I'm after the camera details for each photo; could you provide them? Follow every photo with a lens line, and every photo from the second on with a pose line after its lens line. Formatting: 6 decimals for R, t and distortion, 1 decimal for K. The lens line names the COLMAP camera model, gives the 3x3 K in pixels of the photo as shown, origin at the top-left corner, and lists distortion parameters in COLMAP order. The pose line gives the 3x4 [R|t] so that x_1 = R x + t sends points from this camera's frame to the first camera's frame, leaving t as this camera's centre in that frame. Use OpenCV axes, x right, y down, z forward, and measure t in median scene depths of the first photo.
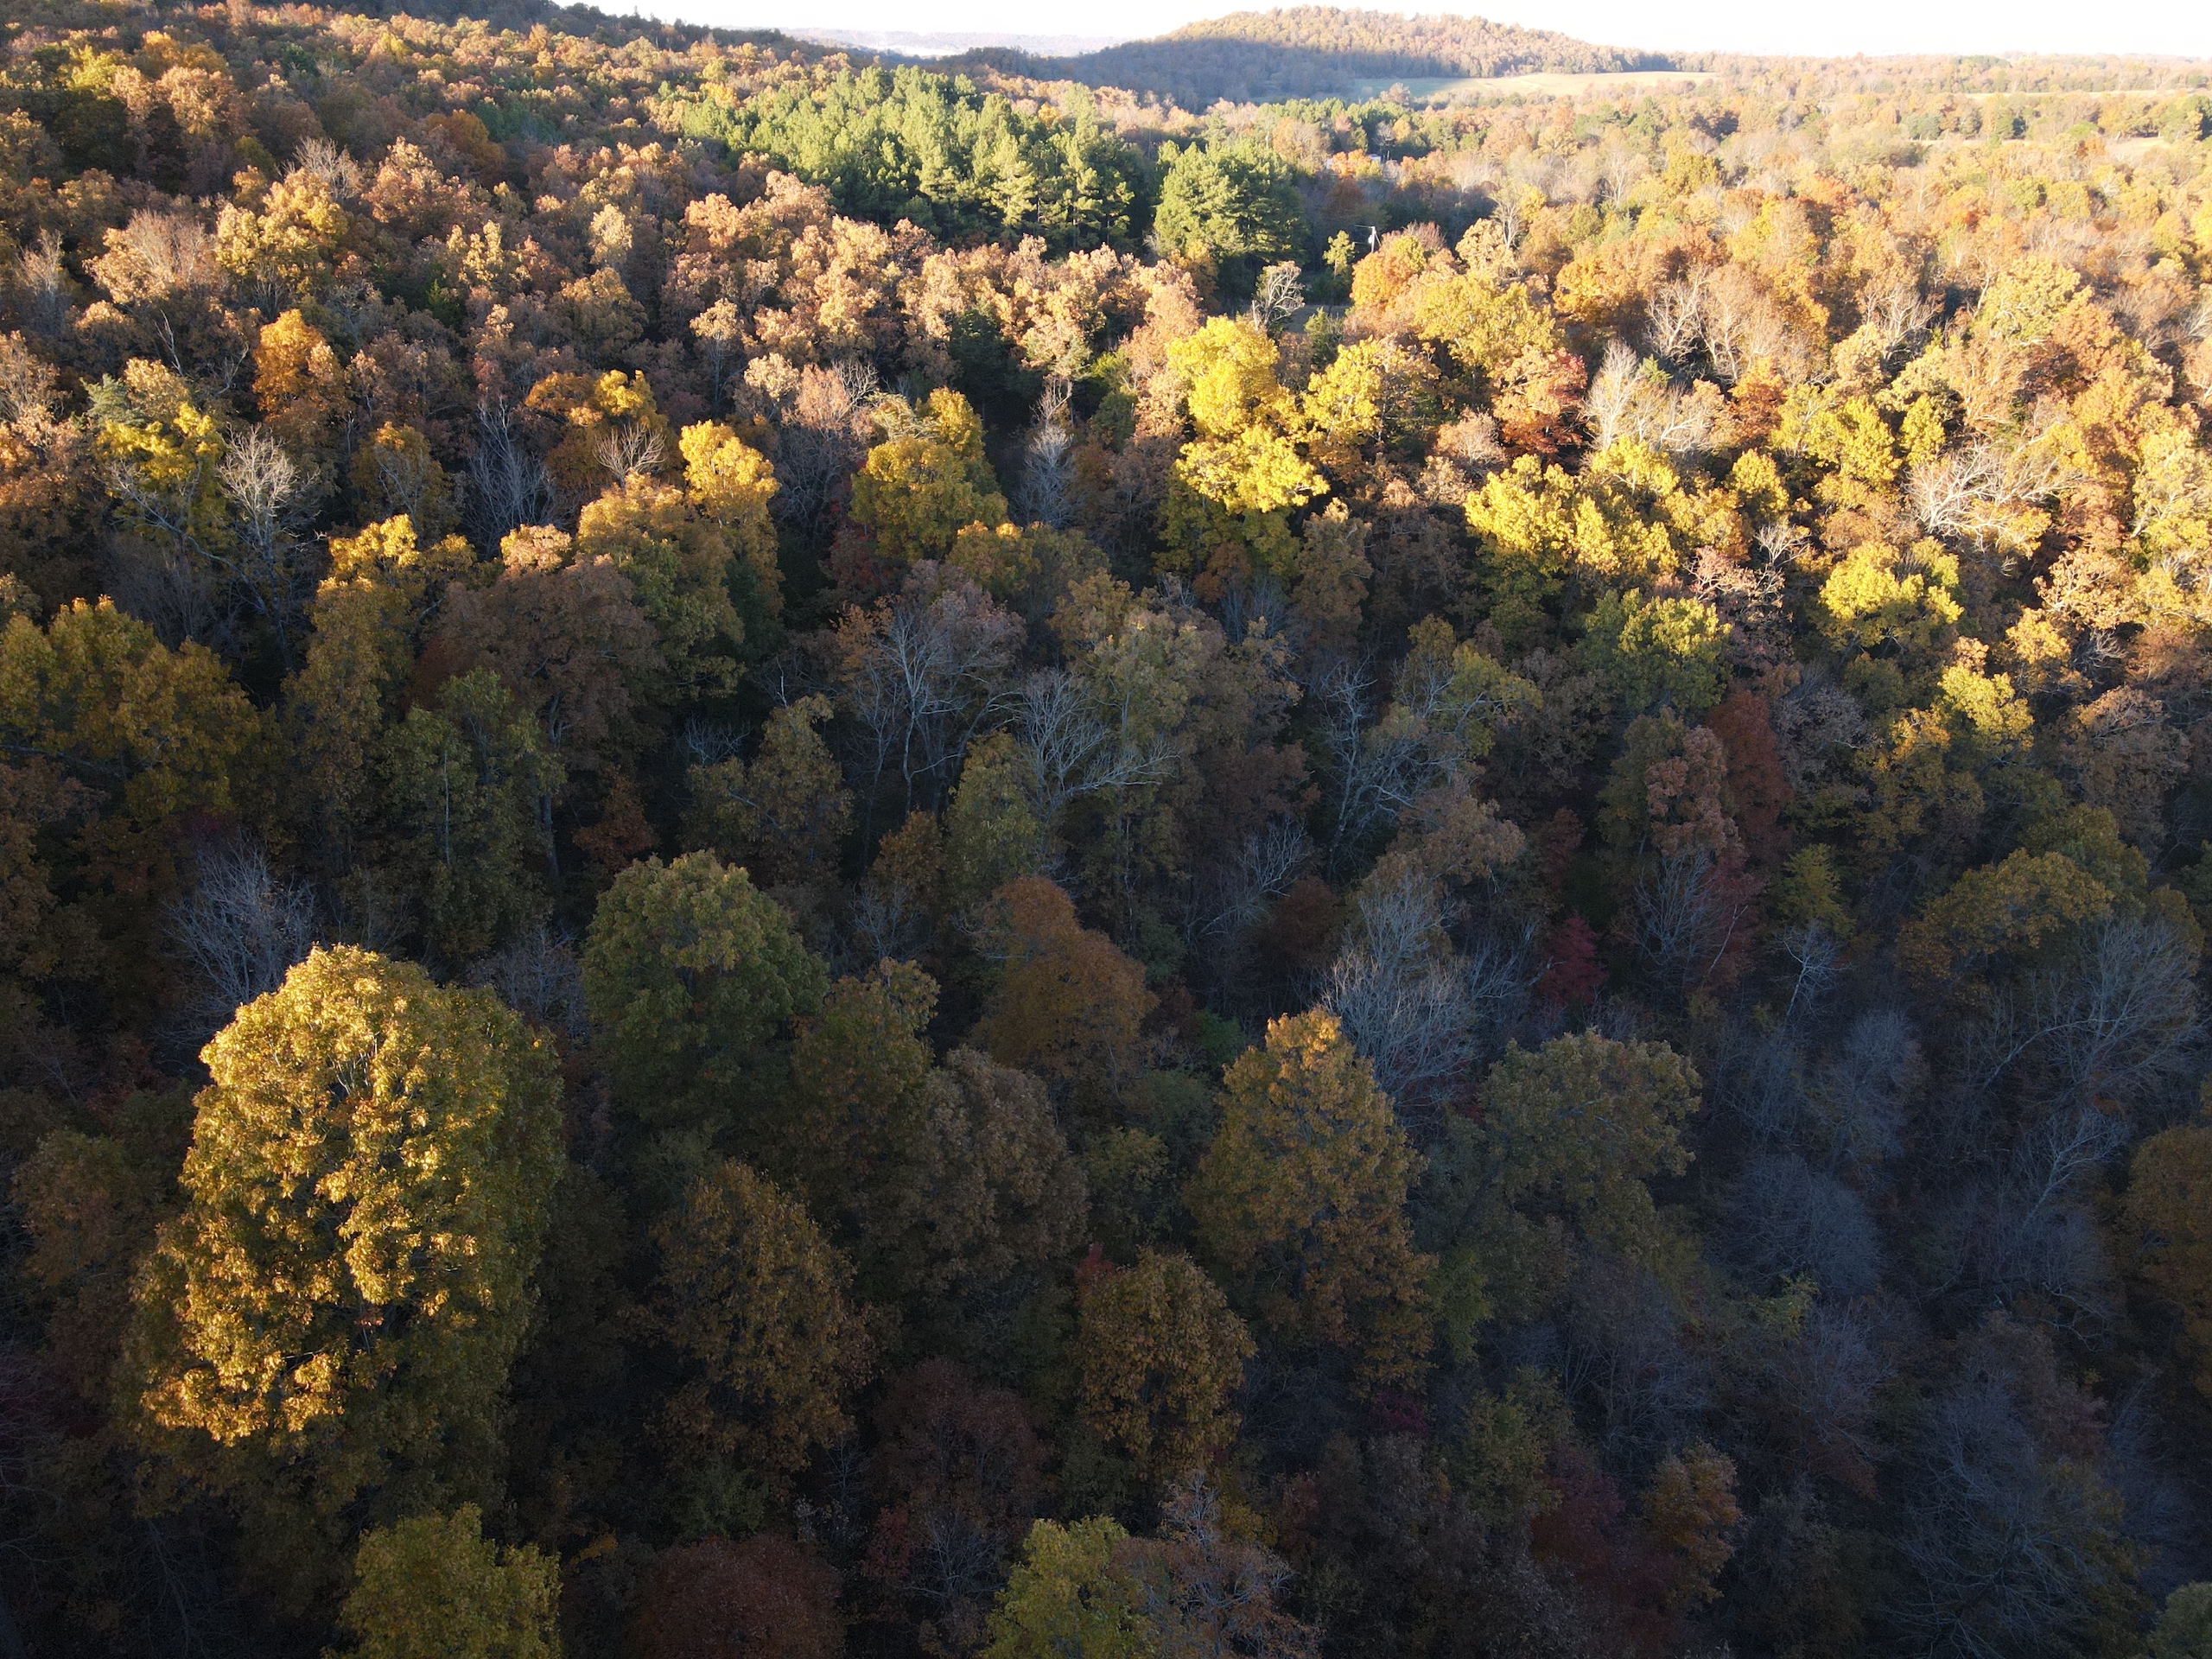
lens RADIAL K [[1558.0, 0, 1106.0], [0, 1558.0, 829.5], [0, 0, 1]] dist [0.013045, 0.001020]
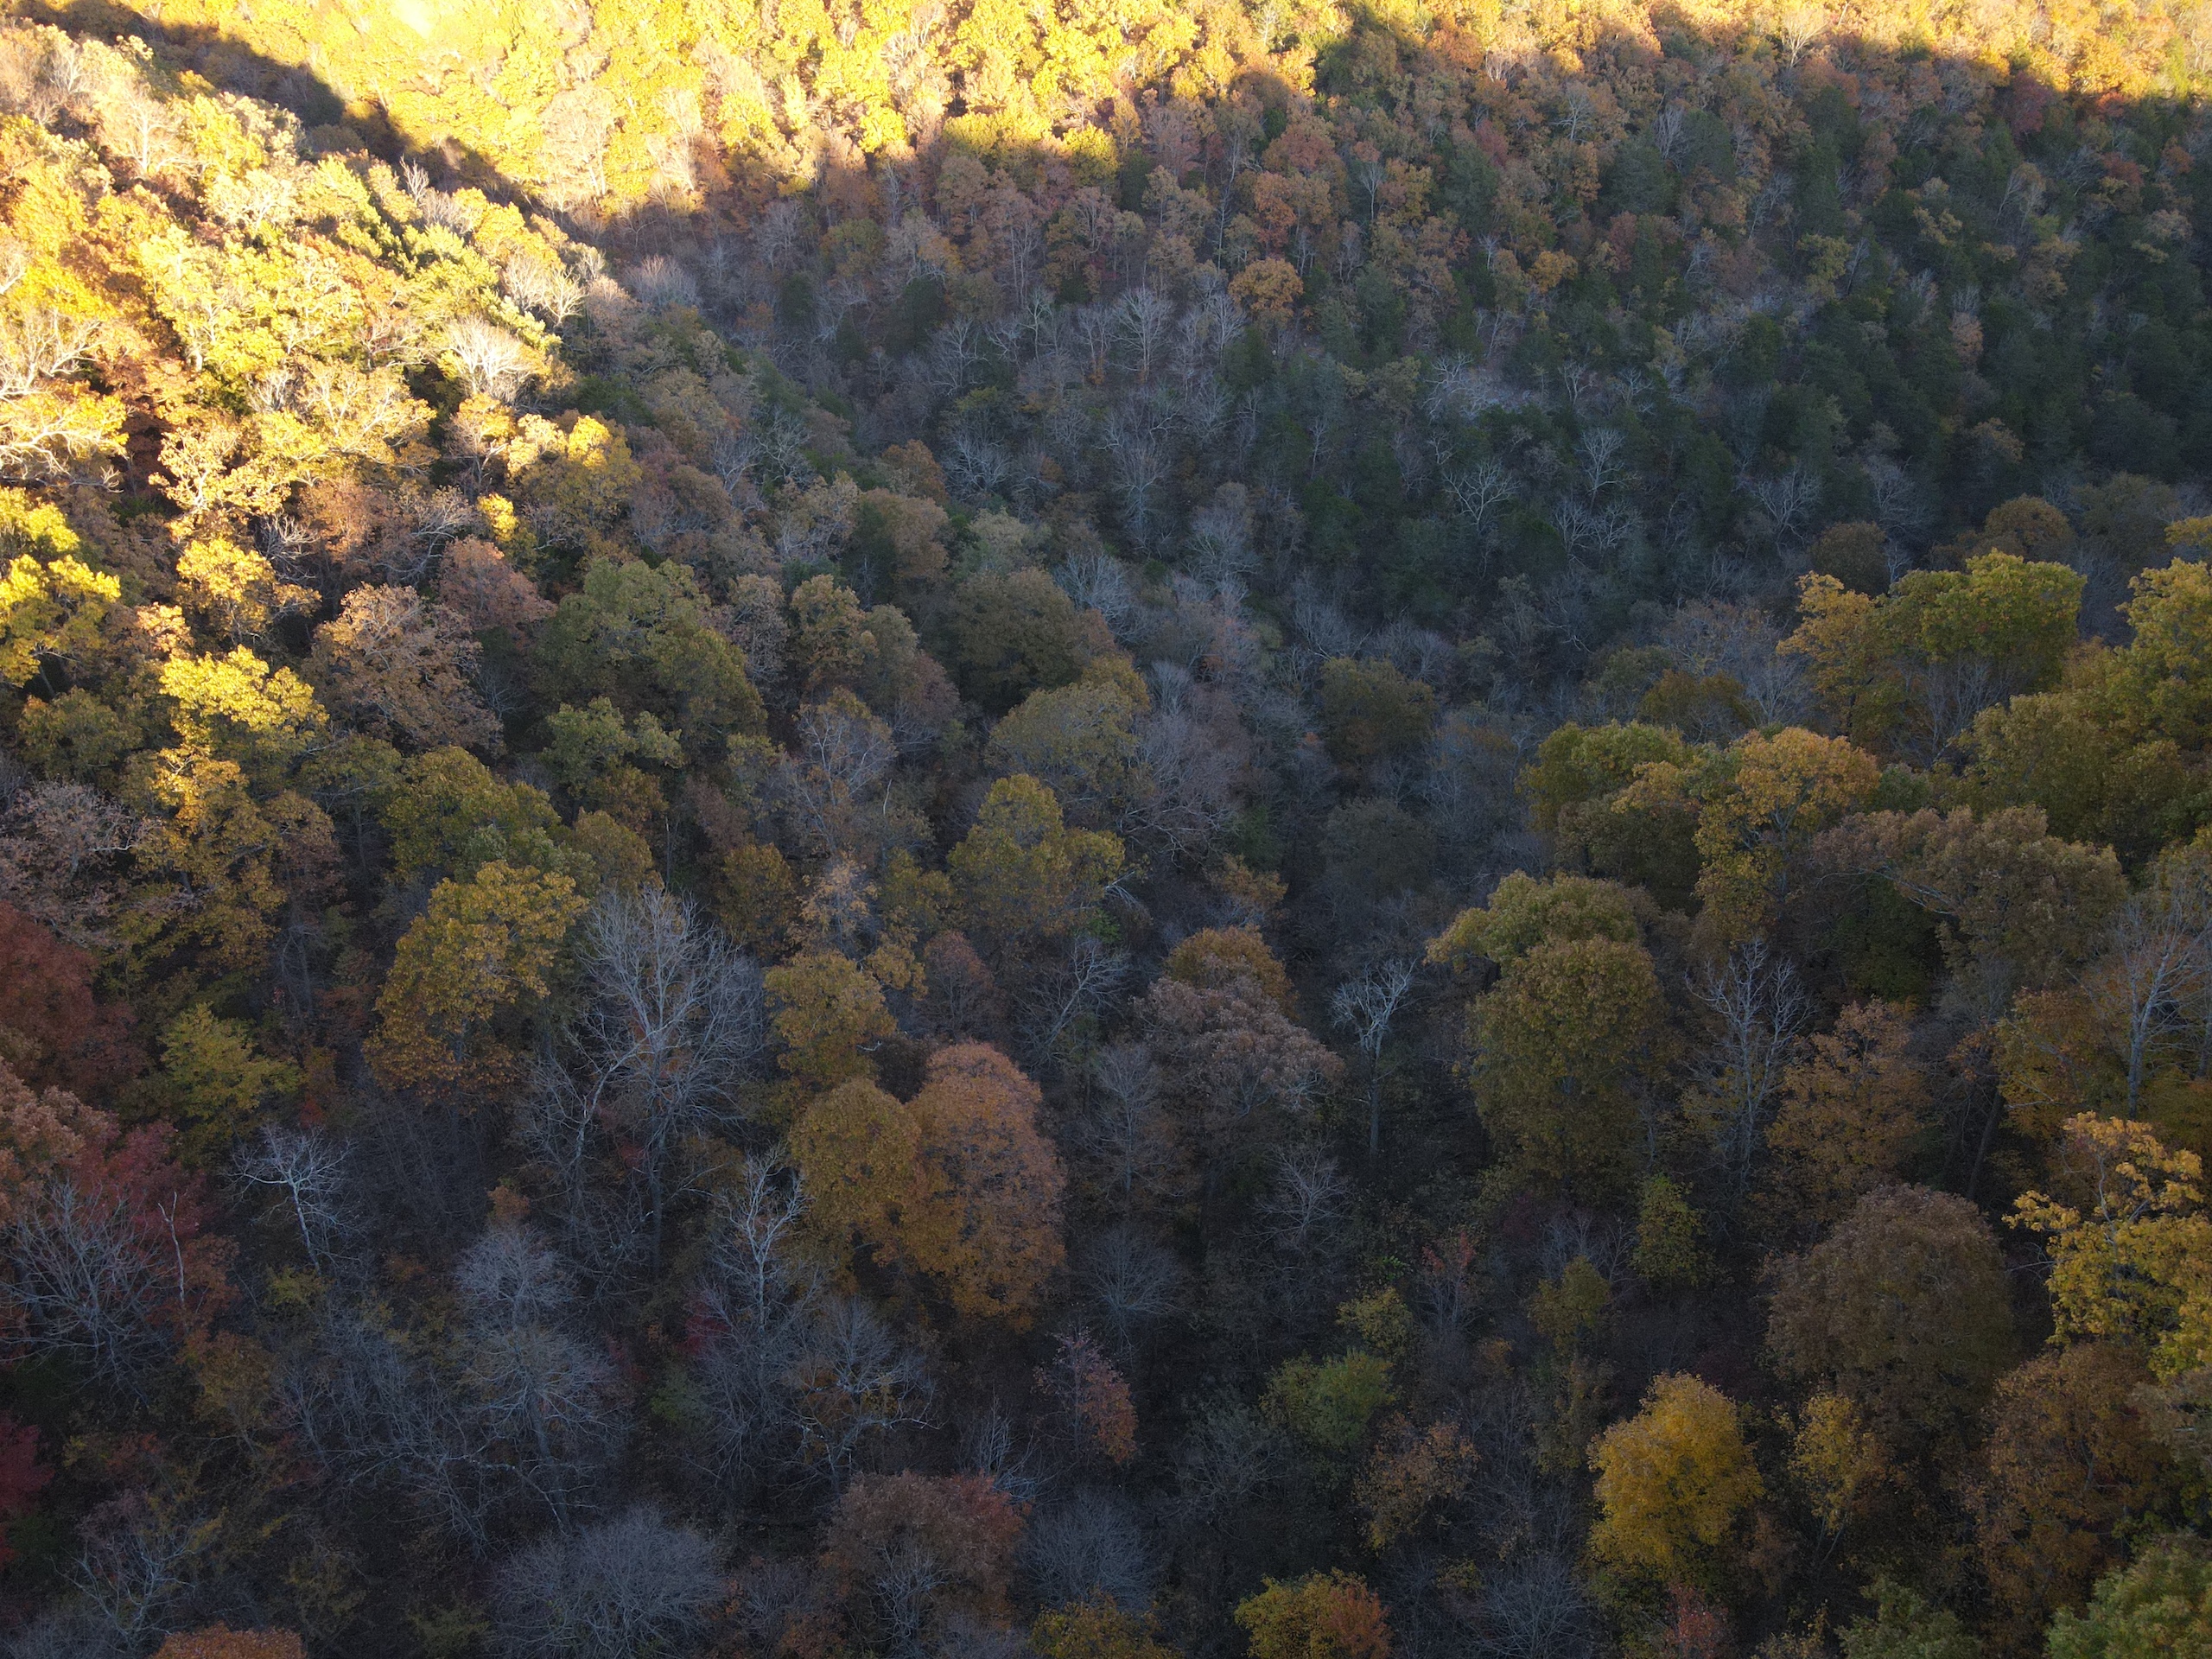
lens RADIAL K [[1558.0, 0, 1106.0], [0, 1558.0, 829.5], [0, 0, 1]] dist [0.013045, 0.001020]
pose [[0.386542, -0.525926, 0.757620, 0.133459], [0.404844, 0.834854, 0.372987, -0.127265], [-0.828666, 0.162542, 0.535624, 0.284660]]
